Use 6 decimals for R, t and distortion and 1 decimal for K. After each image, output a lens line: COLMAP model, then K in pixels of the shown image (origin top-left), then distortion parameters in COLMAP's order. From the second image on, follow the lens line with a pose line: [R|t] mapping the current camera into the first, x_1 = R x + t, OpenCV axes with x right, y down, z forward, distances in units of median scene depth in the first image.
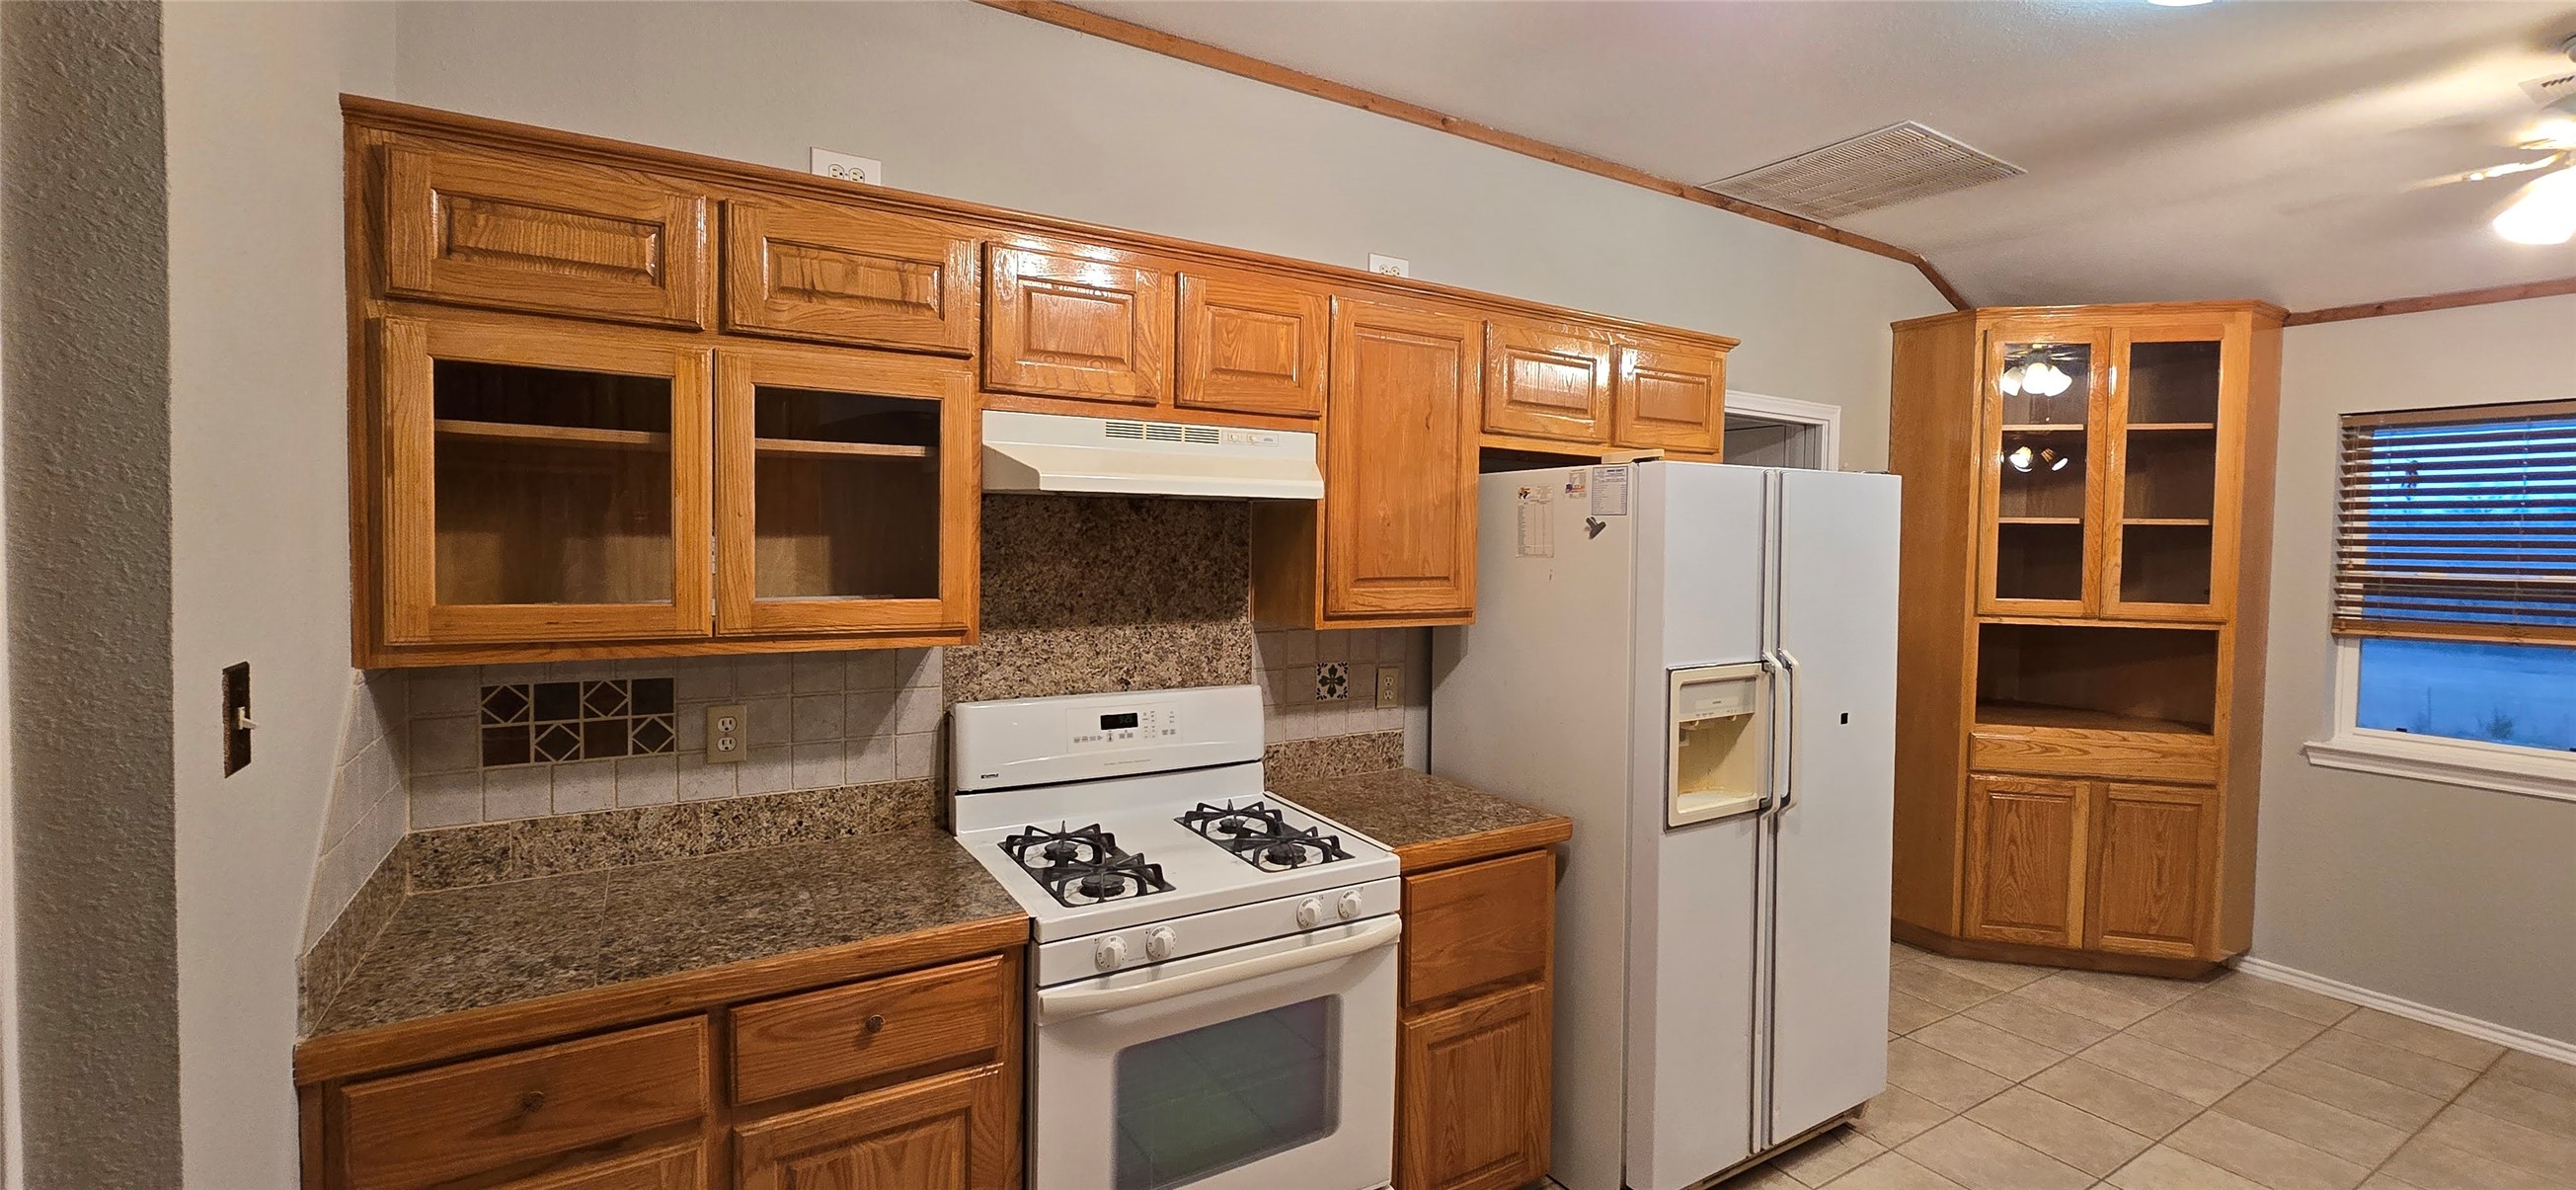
lens RADIAL K [[1054.3, 0, 1296.4], [0, 1054.3, 578.2], [0, 0, 1]] dist [-0.001052, -0.000918]
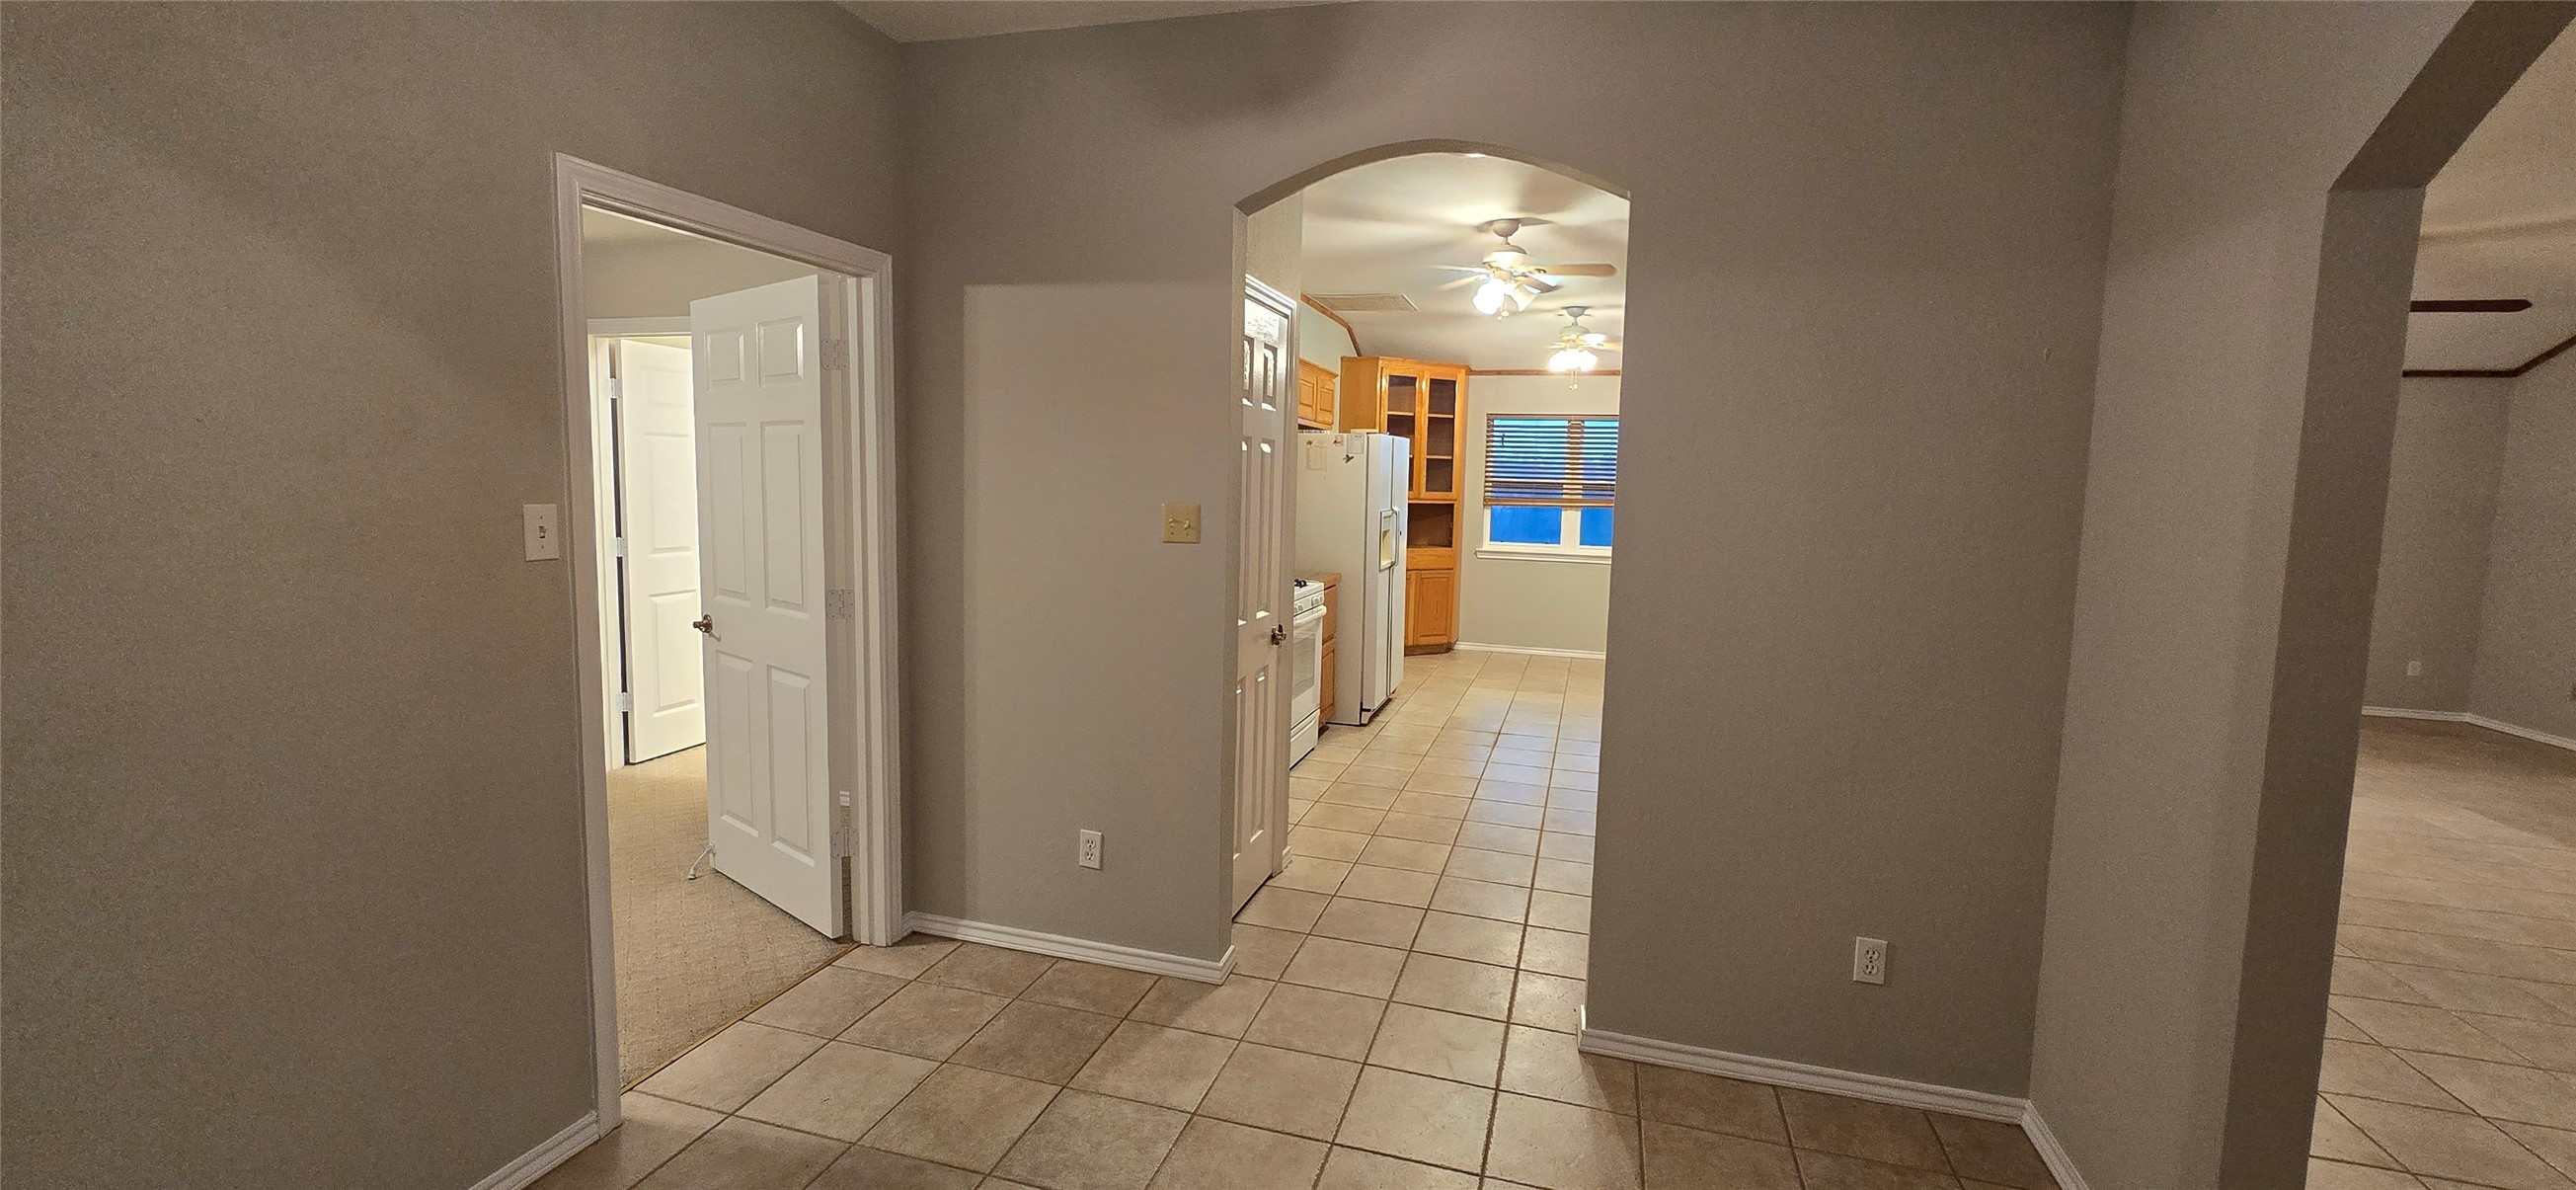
lens RADIAL K [[1054.3, 0, 1298.2], [0, 1054.3, 582.0], [0, 0, 1]] dist [-0.001052, -0.000918]
pose [[0.737826, -0.066713, 0.671686, -1.308135], [0.013709, 0.996380, 0.083904, 0.028931], [-0.674852, -0.052698, 0.736069, -0.685656]]
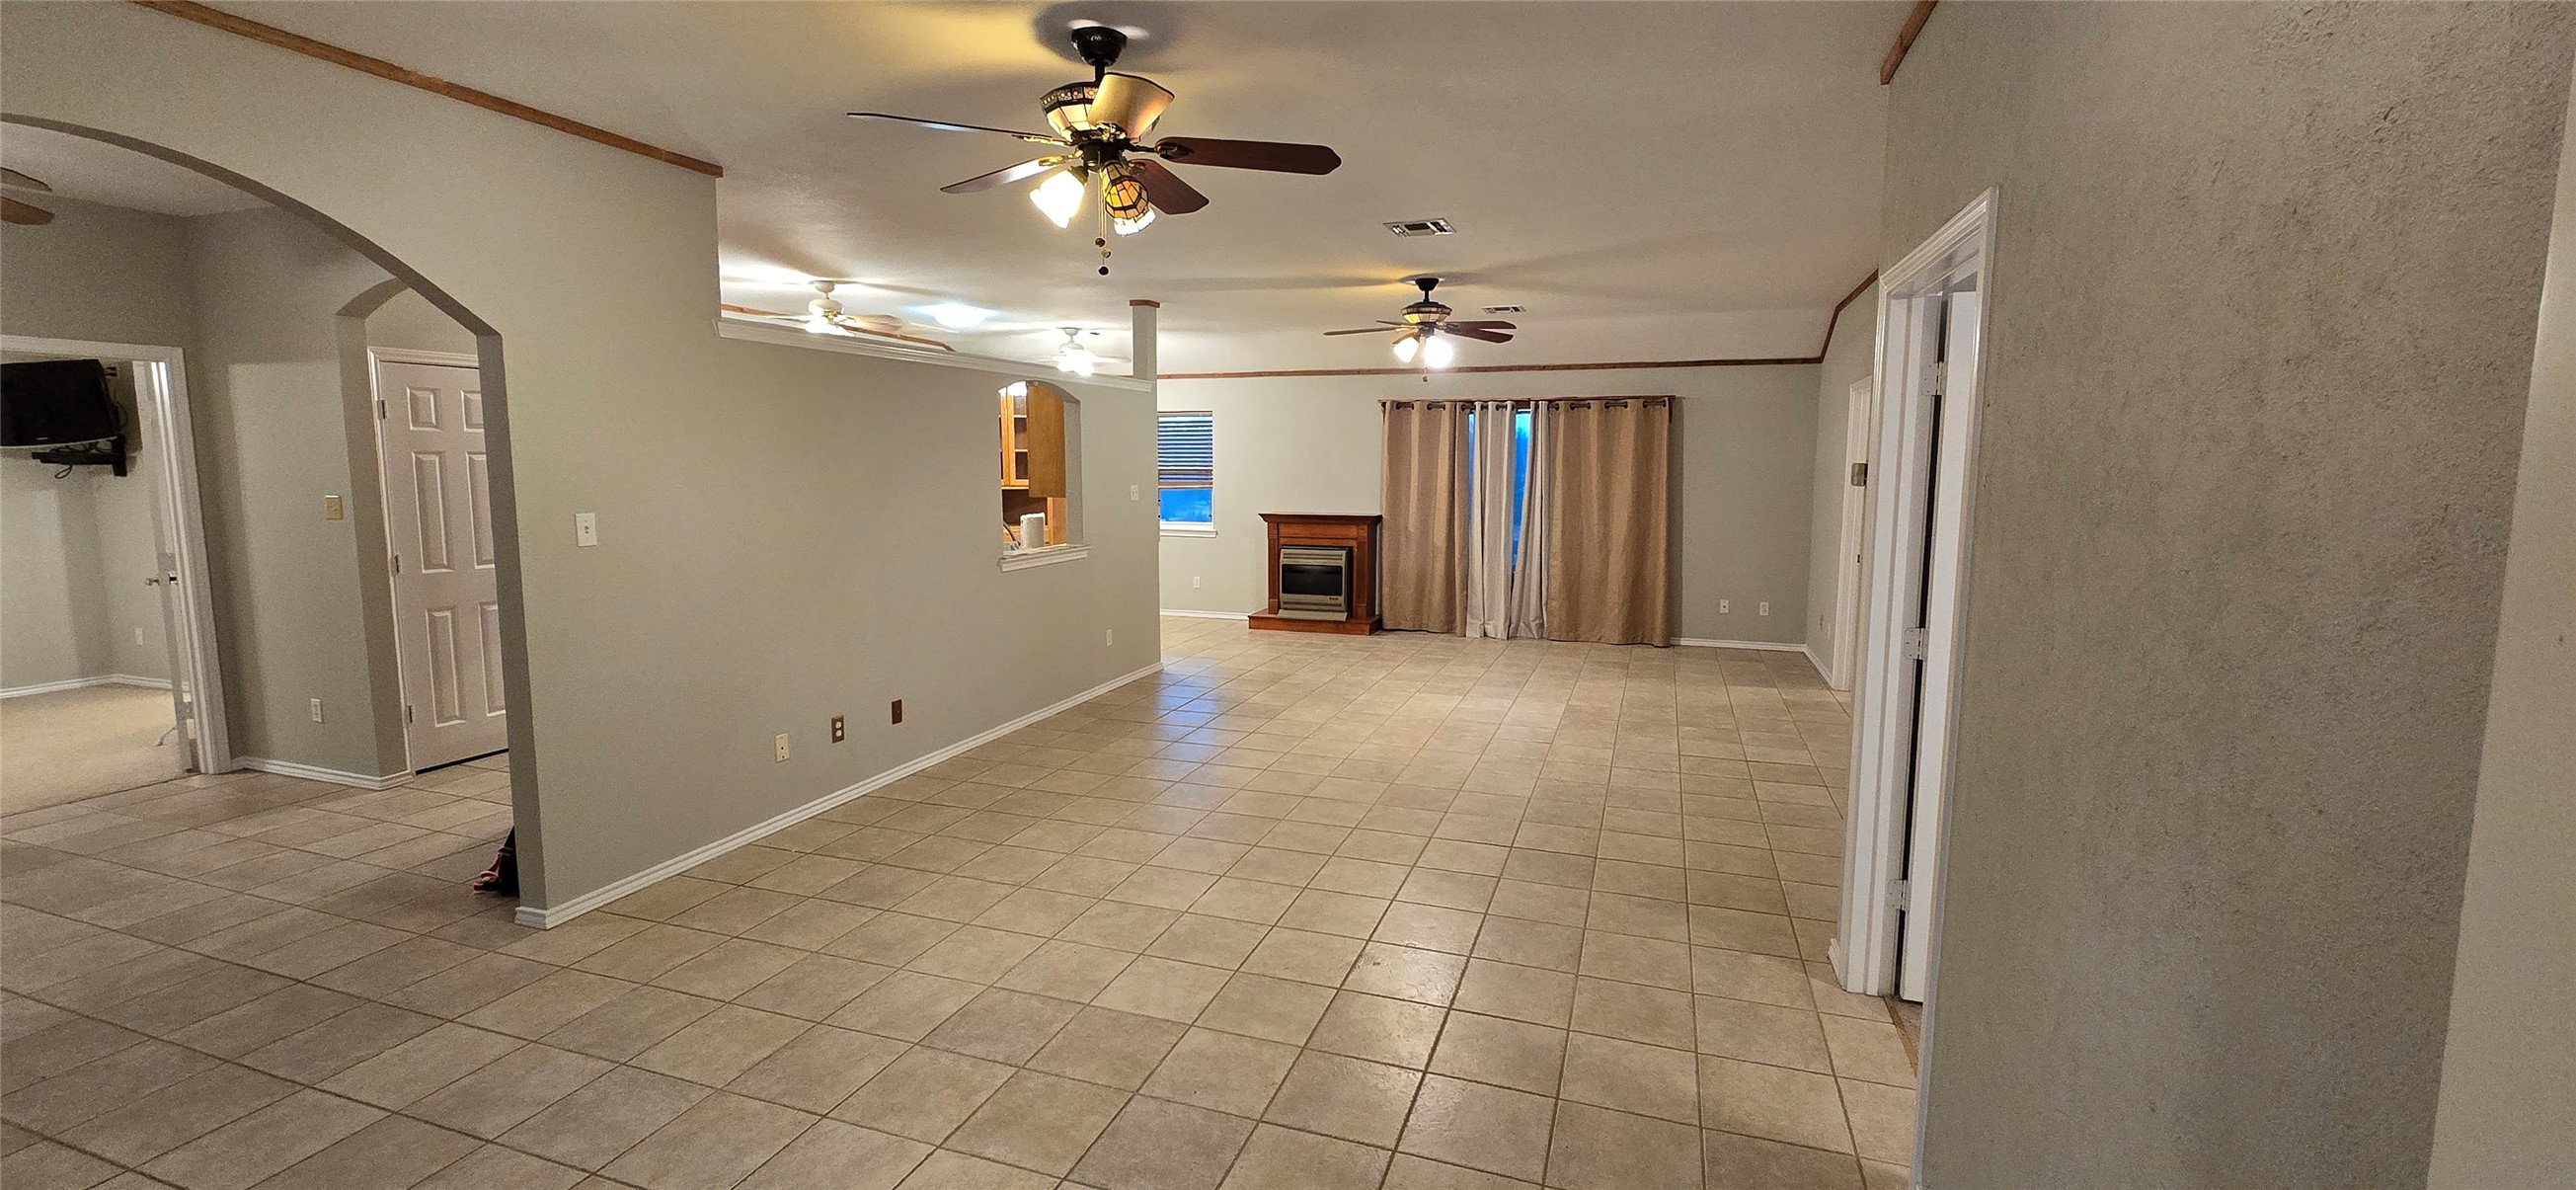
lens RADIAL K [[1054.3, 0, 1300.1], [0, 1054.3, 573.8], [0, 0, 1]] dist [-0.001052, -0.000918]
pose [[0.771524, -0.084466, 0.630568, -0.553513], [0.037577, 0.995467, 0.087368, 0.074130], [-0.635089, -0.043712, 0.771201, -2.189998]]
